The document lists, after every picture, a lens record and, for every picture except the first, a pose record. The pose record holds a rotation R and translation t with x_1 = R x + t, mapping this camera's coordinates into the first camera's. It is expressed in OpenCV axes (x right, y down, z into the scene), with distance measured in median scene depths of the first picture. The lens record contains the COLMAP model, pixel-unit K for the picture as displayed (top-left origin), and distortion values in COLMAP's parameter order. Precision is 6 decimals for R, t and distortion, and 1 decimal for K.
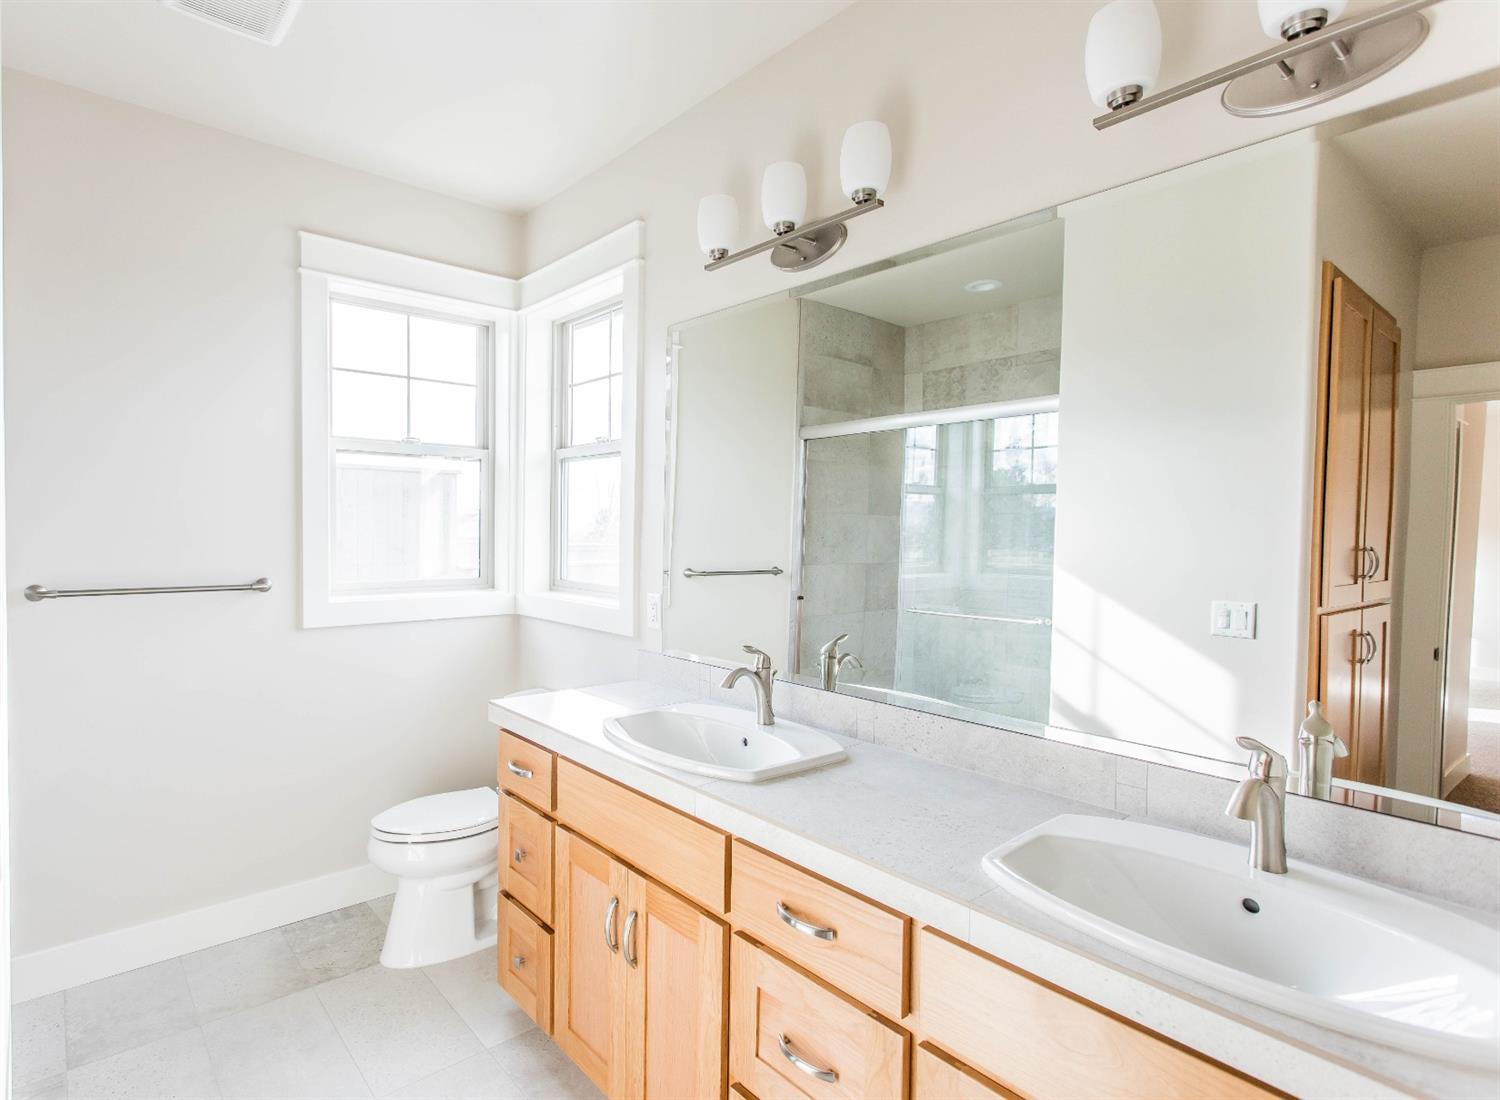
lens RADIAL K [[790.3, 0, 750.0], [0, 790.3, 550.0], [0, 0, 1]] dist [0.025838, 0.001014]
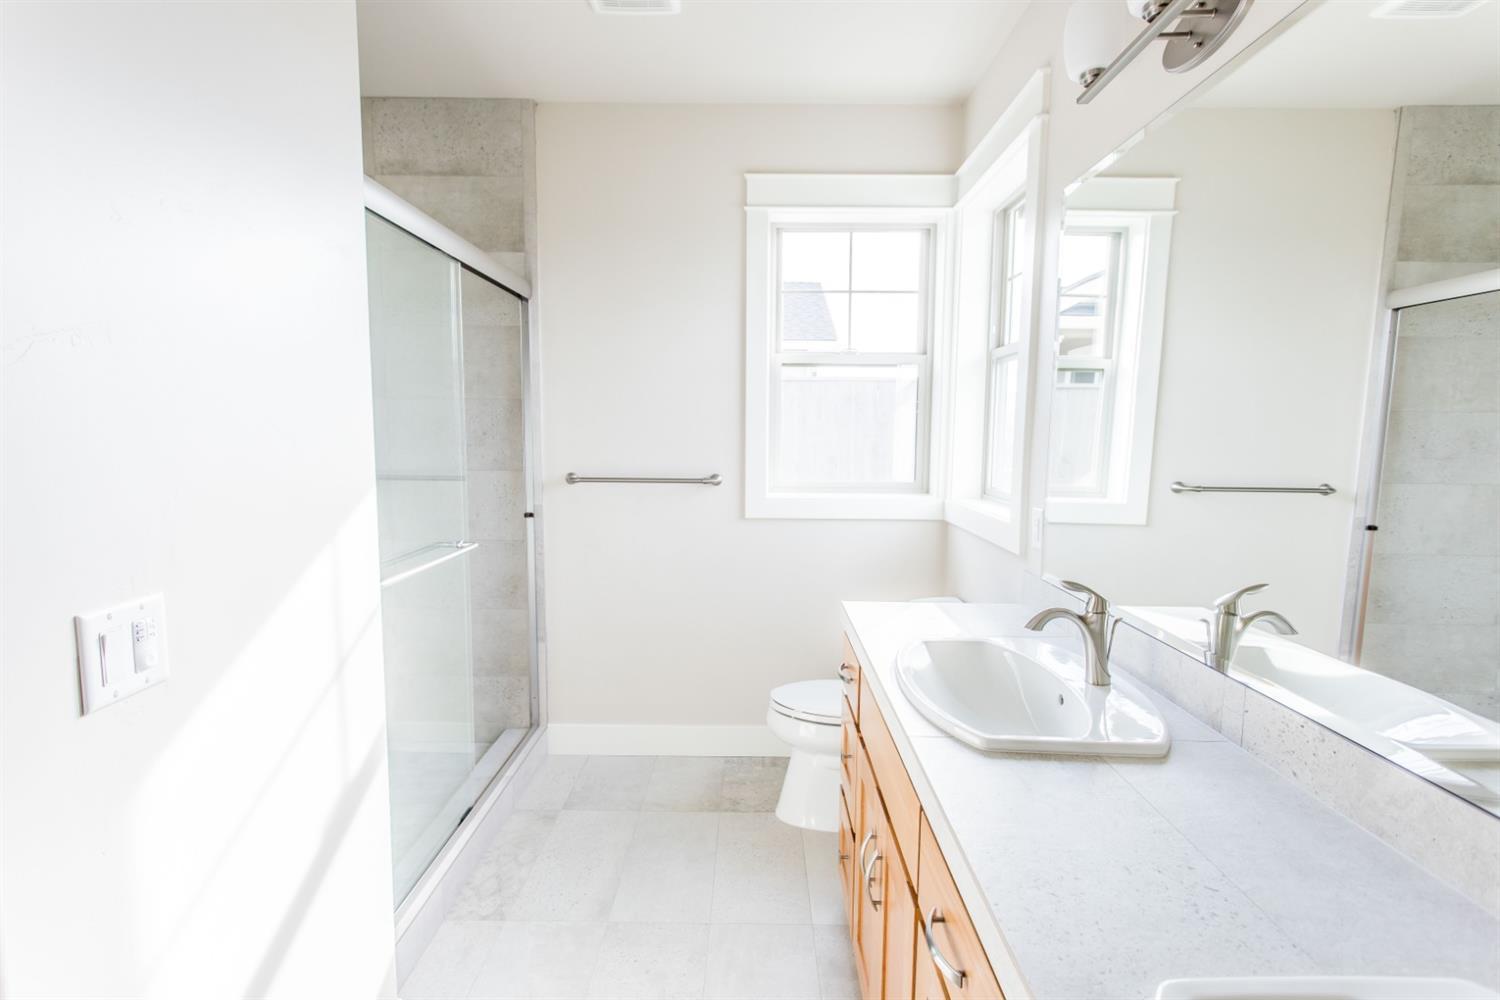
lens RADIAL K [[750.4, 0, 759.5], [0, 750.4, 504.2], [0, 0, 1]] dist [-0.000593, 0.010903]
pose [[0.751132, 0.061745, -0.657259, 0.179827], [-0.019486, 0.997256, 0.071416, -0.001872], [0.659865, -0.040835, 0.750274, 0.171599]]
